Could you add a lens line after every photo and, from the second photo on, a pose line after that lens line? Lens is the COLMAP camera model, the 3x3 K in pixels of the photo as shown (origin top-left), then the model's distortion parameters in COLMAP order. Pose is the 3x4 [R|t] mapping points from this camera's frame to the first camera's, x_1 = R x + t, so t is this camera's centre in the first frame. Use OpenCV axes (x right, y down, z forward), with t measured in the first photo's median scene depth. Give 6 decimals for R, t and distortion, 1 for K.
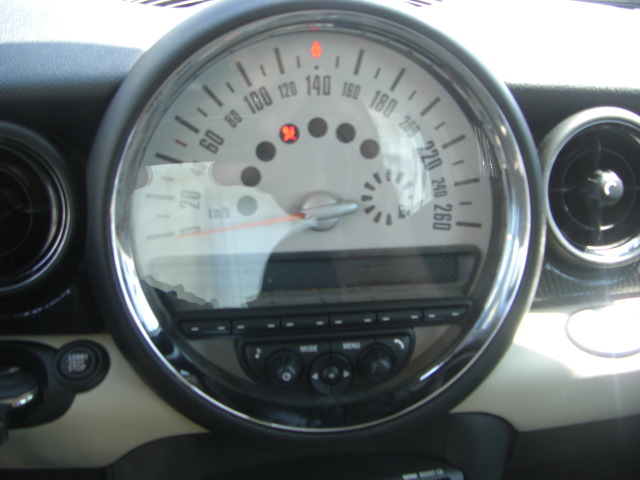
lens RADIAL K [[746.6, 0, 320.0], [0, 746.6, 240.0], [0, 0, 1]] dist [-0.165668, 0.072503]
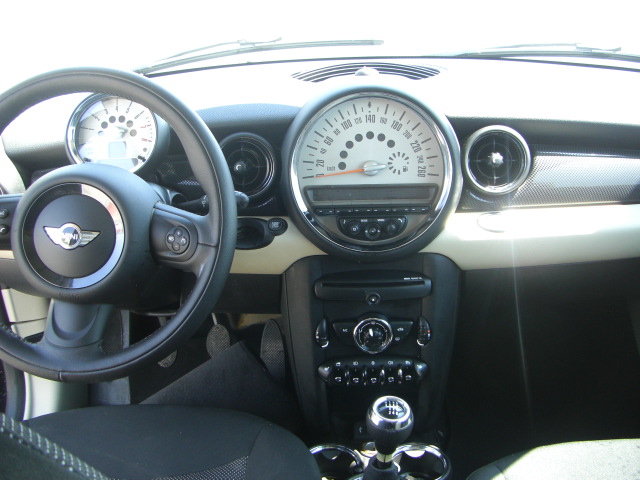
lens RADIAL K [[746.6, 0, 320.0], [0, 746.6, 240.0], [0, 0, 1]] dist [-0.165668, 0.072503]
pose [[0.984697, 0.020684, -0.173044, 0.275772], [-0.018460, 0.999725, 0.014451, 0.173232], [0.173296, -0.011035, 0.984808, -1.536905]]
